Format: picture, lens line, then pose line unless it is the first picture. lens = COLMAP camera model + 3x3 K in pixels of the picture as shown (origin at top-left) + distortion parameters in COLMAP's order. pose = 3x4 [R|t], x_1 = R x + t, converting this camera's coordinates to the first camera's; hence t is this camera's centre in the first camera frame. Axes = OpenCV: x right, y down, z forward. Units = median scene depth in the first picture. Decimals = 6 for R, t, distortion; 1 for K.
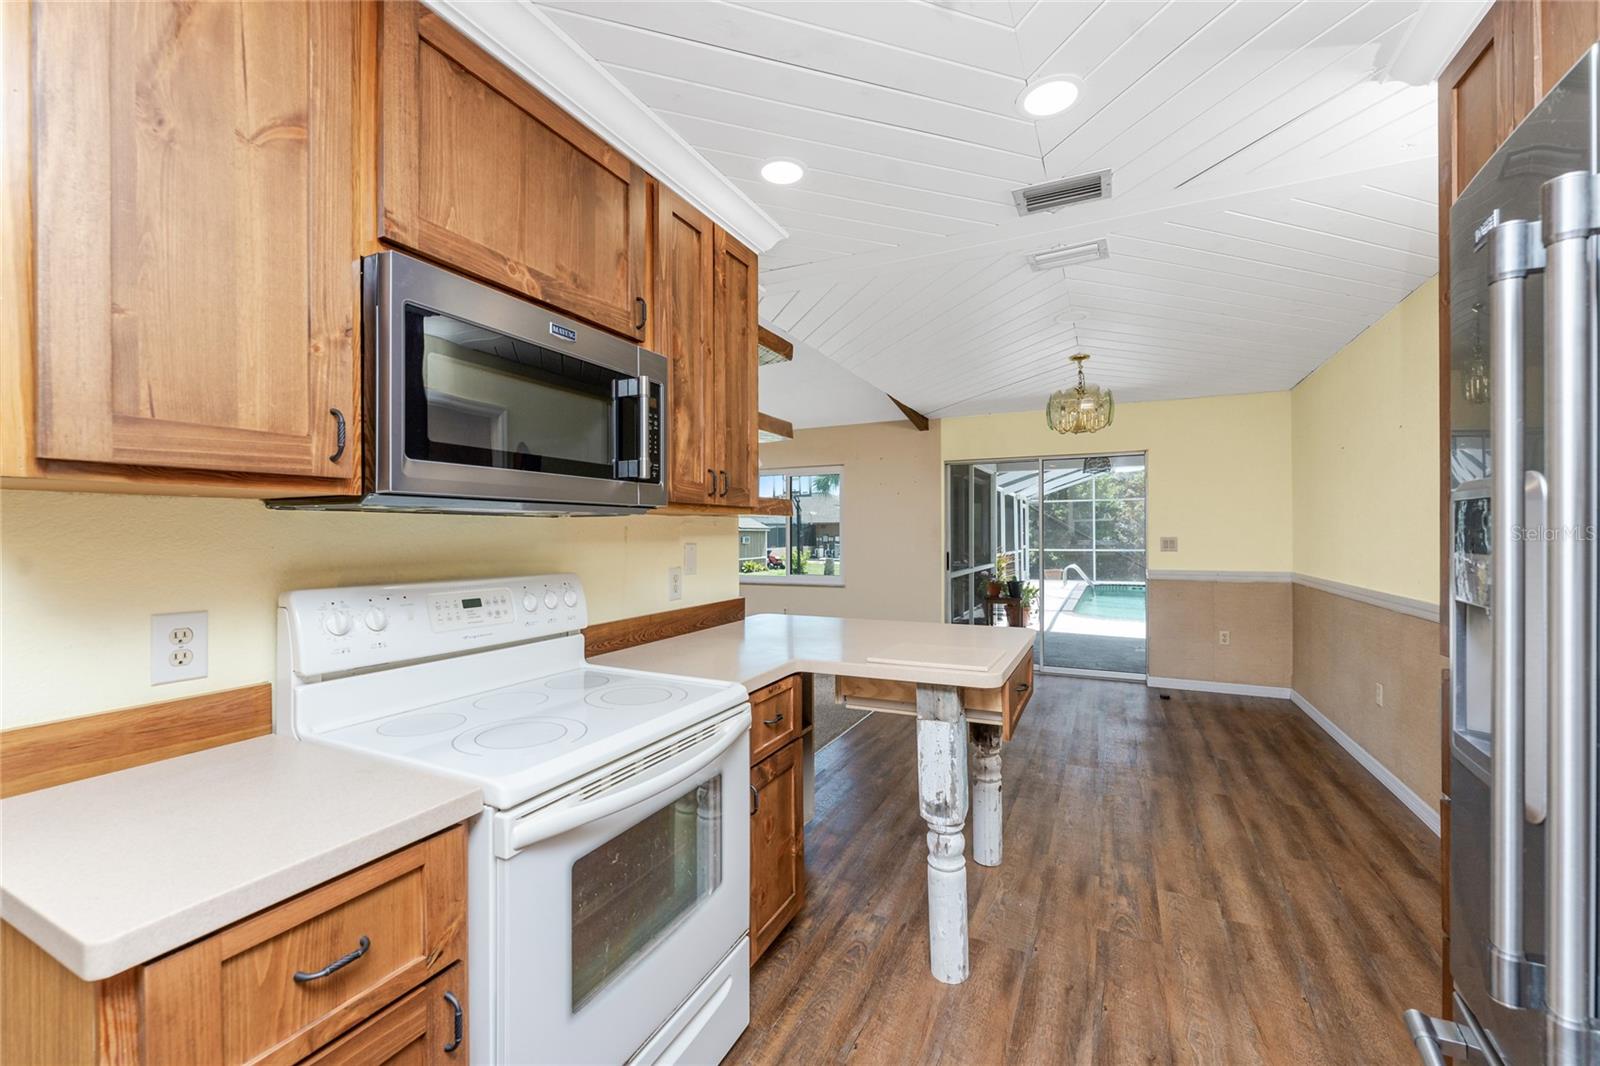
lens RADIAL K [[637.9, 0, 800.0], [0, 637.9, 533.0], [0, 0, 1]] dist [-0.000229, -0.000022]
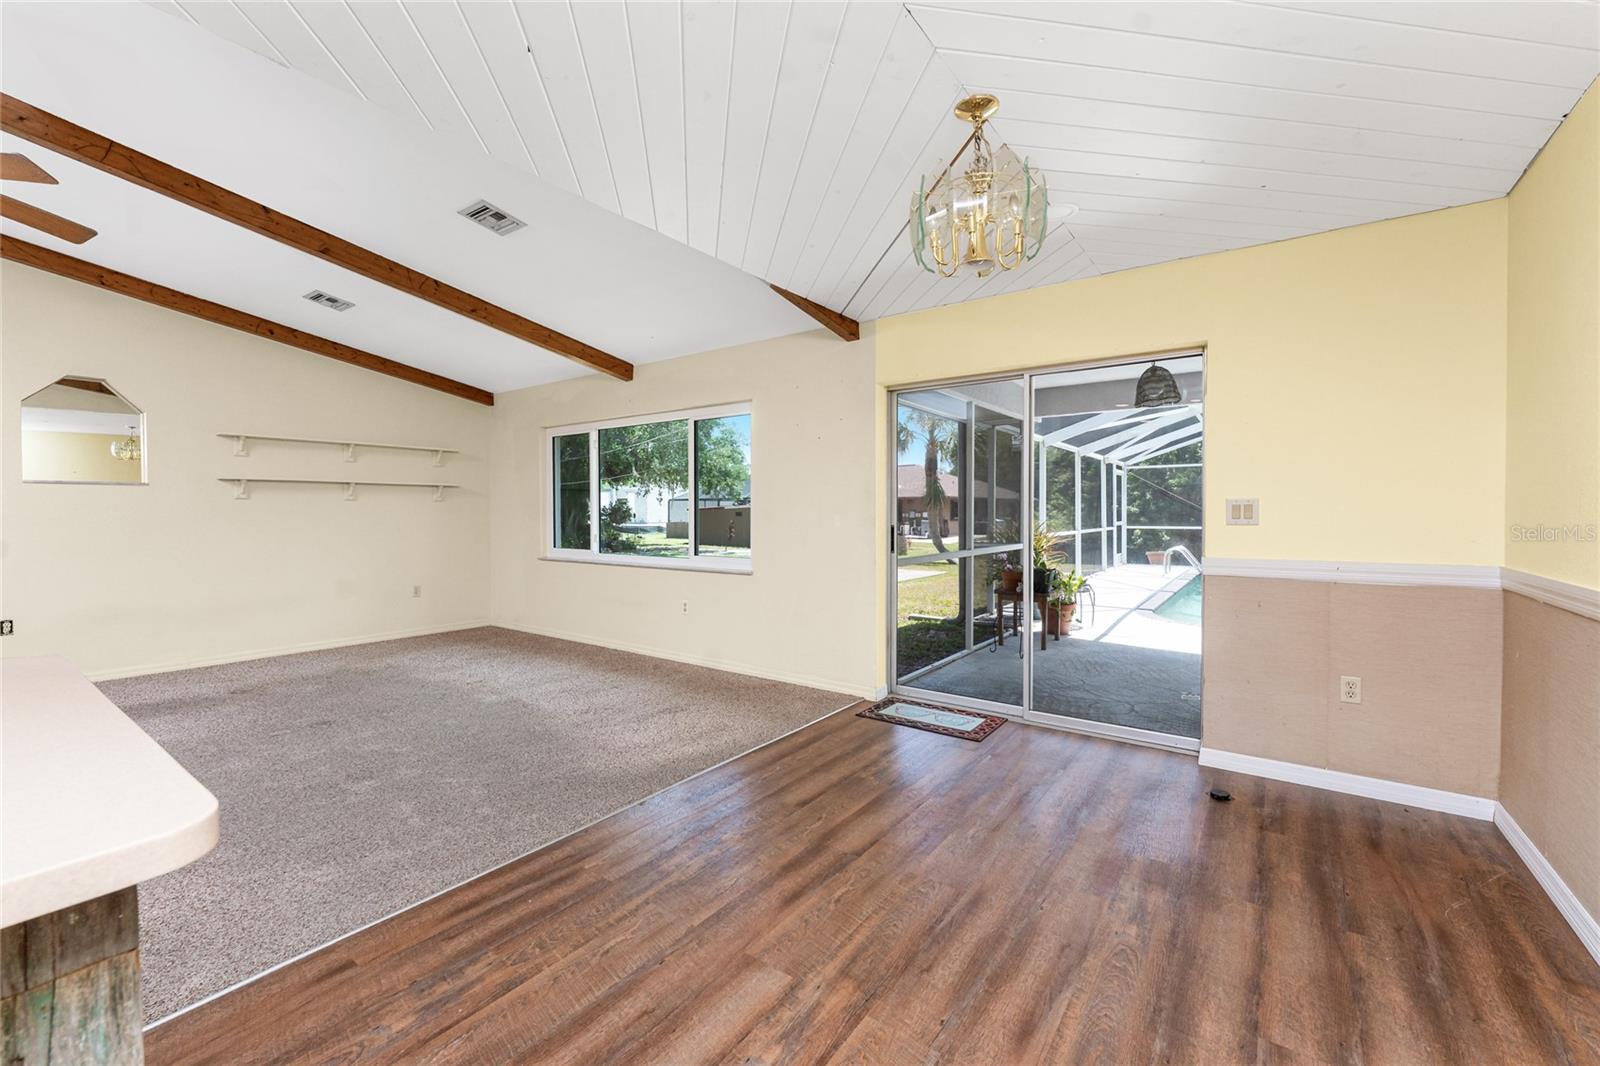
lens RADIAL K [[650.3, 0, 799.7], [0, 650.3, 520.2], [0, 0, 1]] dist [-0.000481, -0.000129]
pose [[0.985027, 0.005633, -0.172305, 0.291348], [-0.002867, 0.999863, 0.016296, 0.016379], [0.172374, -0.015558, 0.984909, 0.372572]]
